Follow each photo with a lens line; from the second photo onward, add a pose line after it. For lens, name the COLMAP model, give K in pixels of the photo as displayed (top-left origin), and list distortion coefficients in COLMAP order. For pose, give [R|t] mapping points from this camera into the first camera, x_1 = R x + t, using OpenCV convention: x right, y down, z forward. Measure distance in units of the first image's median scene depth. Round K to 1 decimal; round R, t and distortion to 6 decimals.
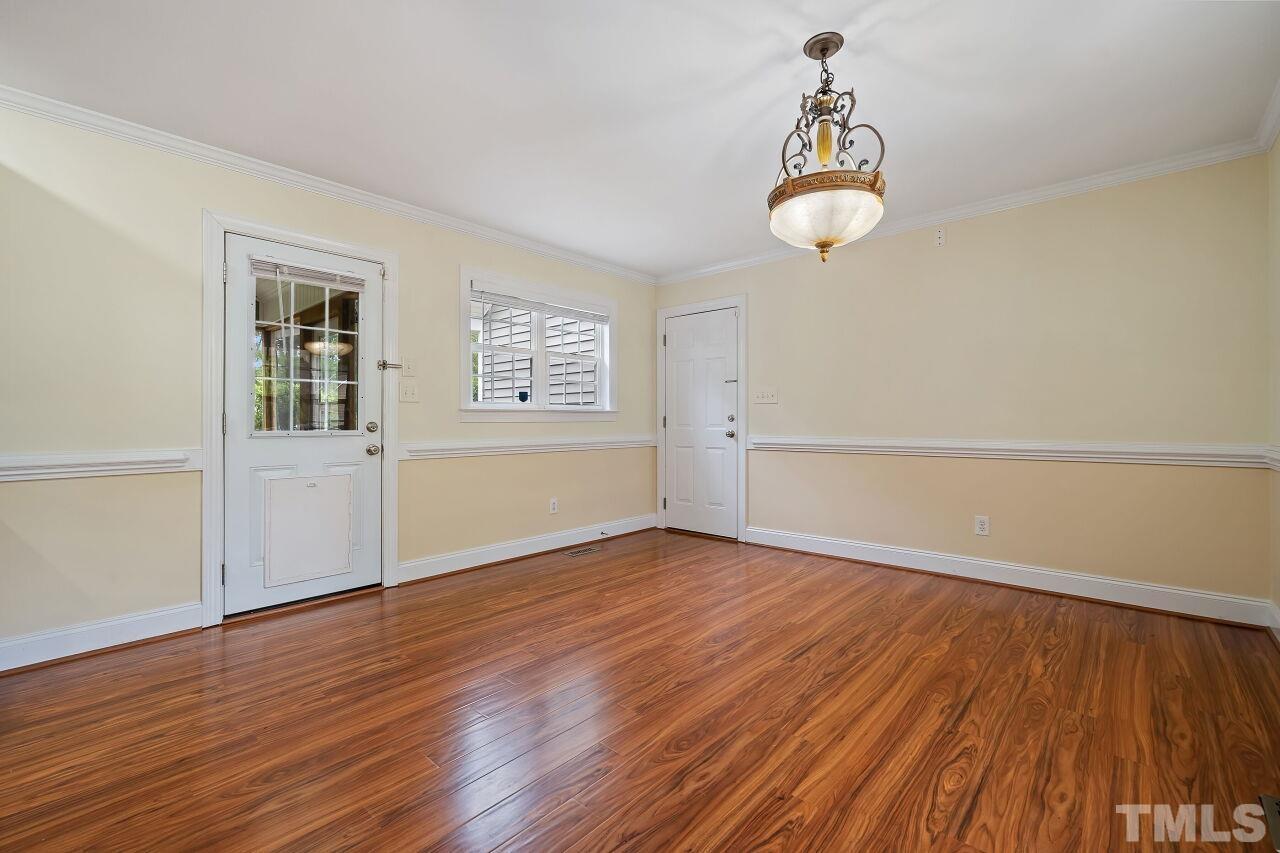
lens RADIAL K [[538.0, 0, 638.7], [0, 538.0, 422.5], [0, 0, 1]] dist [0.000939, 0.000461]
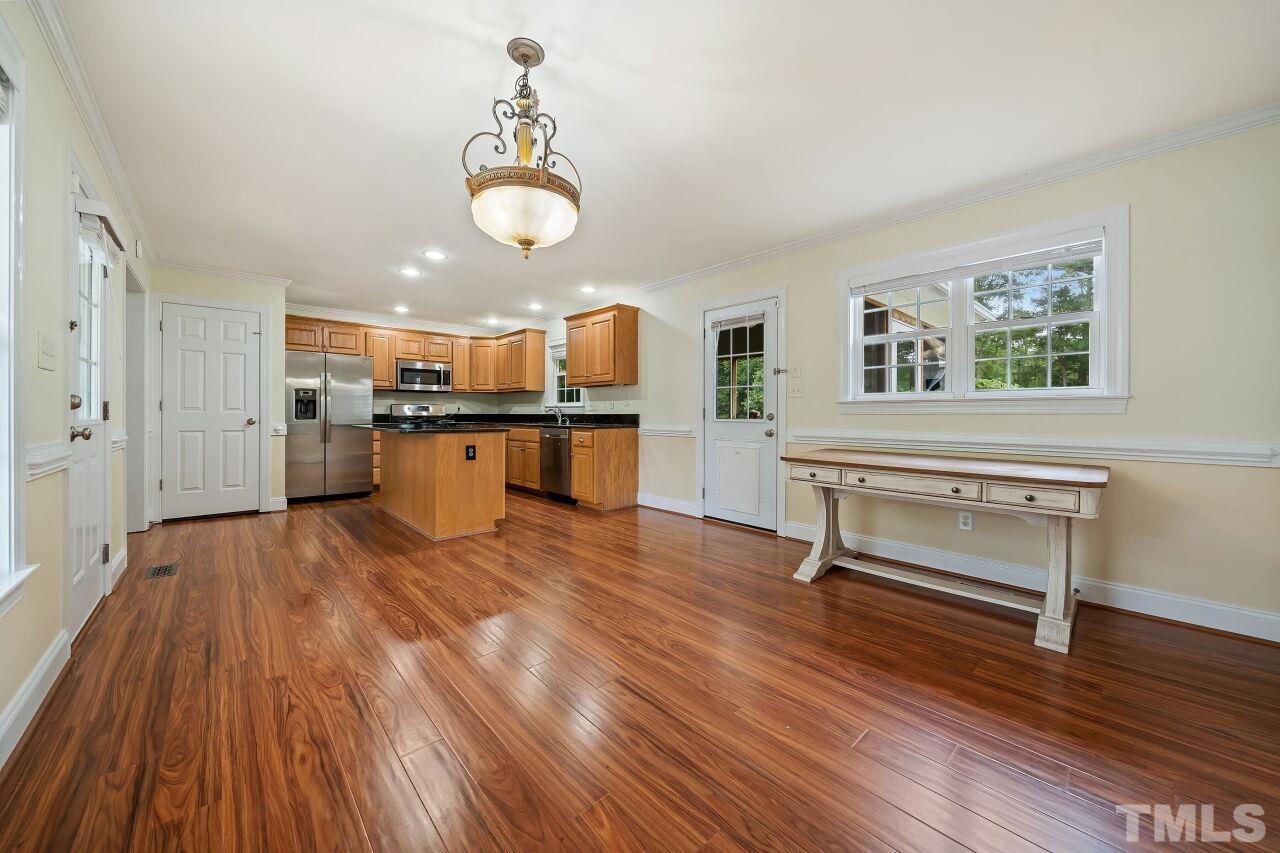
lens RADIAL K [[458.3, 0, 640.2], [0, 458.3, 418.3], [0, 0, 1]] dist [-0.002638, -0.000126]
pose [[-0.078468, 0.010779, -0.996858, 1.001009], [-0.003834, 0.999931, 0.011114, 0.001006], [0.996909, 0.004694, -0.078422, 1.064660]]
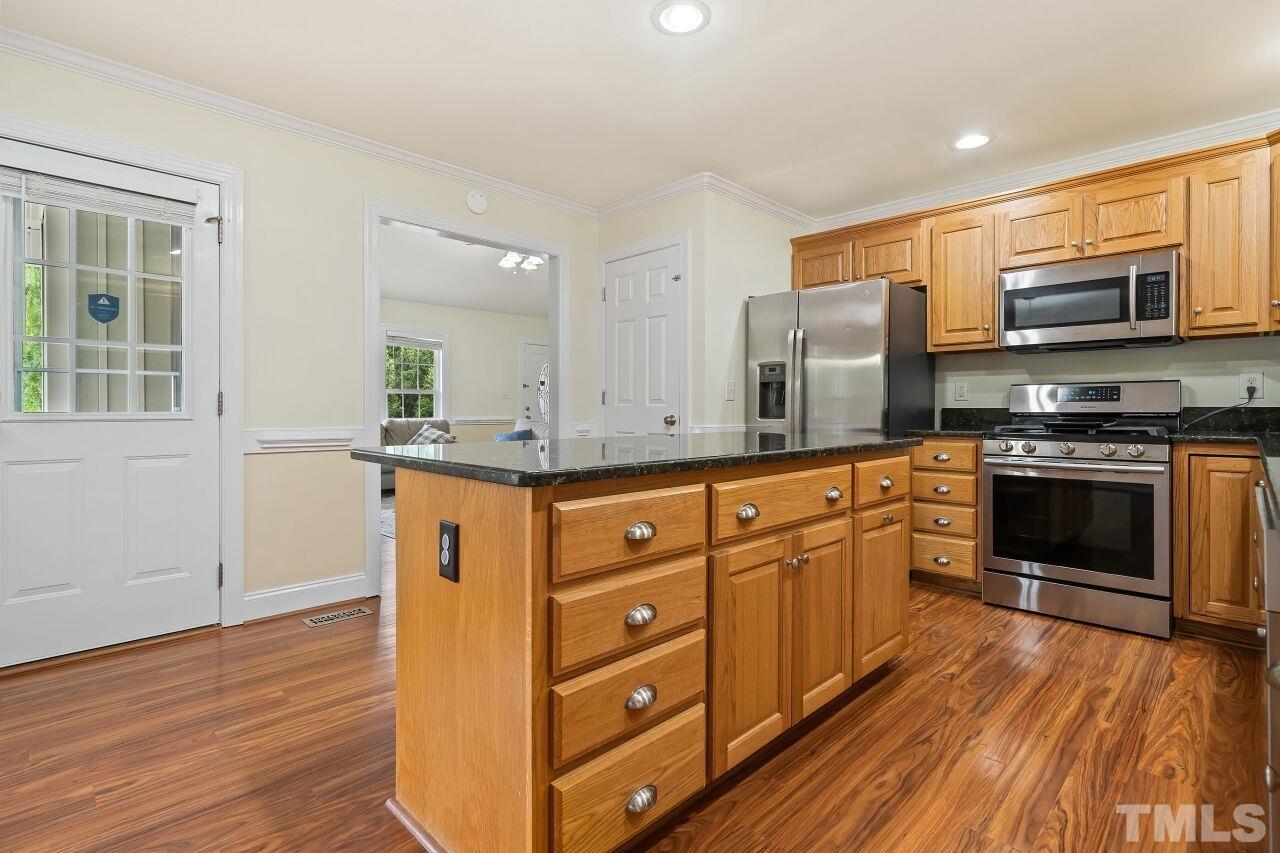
lens RADIAL K [[619.4, 0, 645.6], [0, 619.4, 417.6], [0, 0, 1]] dist [0.000690, -0.000820]
pose [[-0.998591, 0.001000, 0.053060, -0.677042], [0.001644, 0.999925, 0.012107, 0.012509], [-0.053044, 0.012177, -0.998518, 0.943218]]
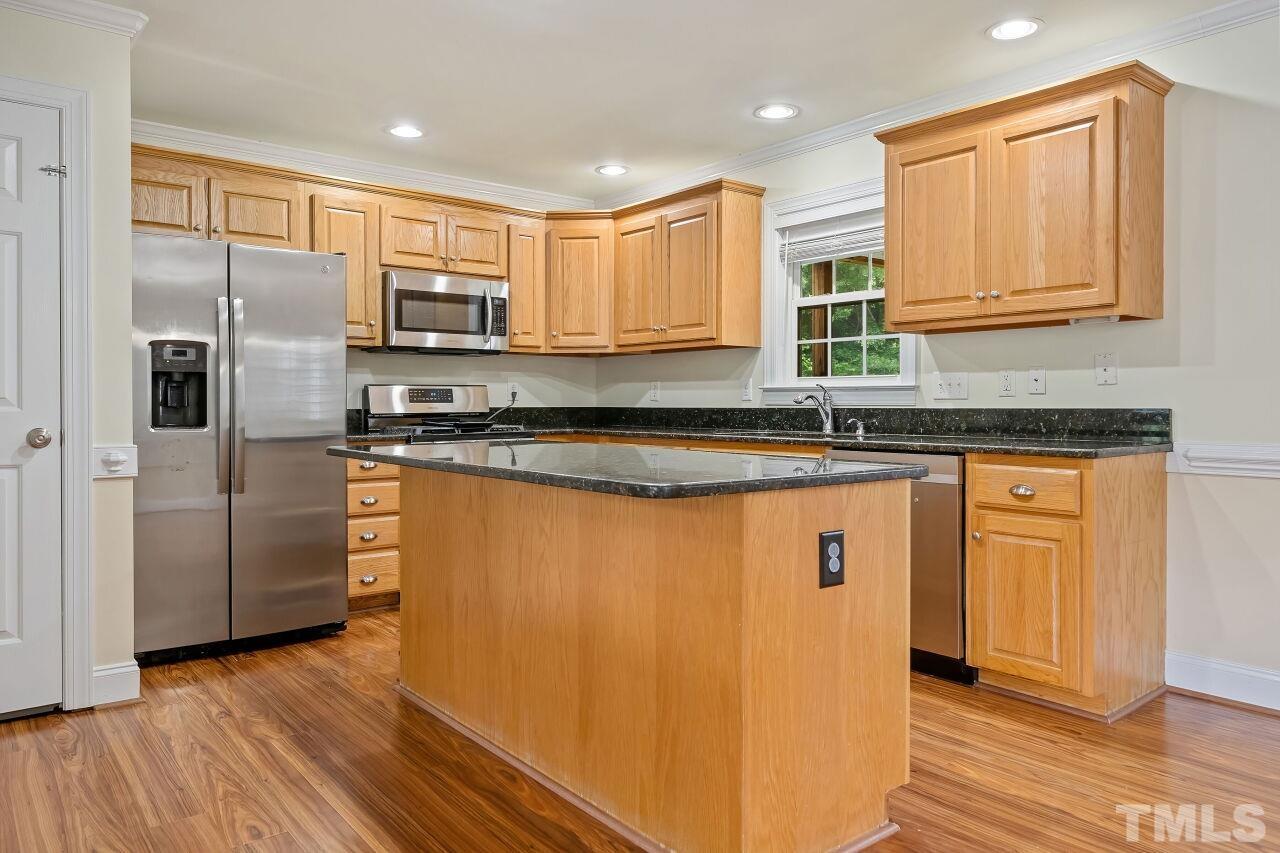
lens RADIAL K [[863.9, 0, 646.1], [0, 863.9, 413.4], [0, 0, 1]] dist [0.006048, -0.000943]
pose [[-0.141622, 0.015438, -0.989800, 0.336758], [0.001376, 0.999880, 0.015398, -0.009304], [0.989920, 0.000819, -0.141626, 0.345615]]
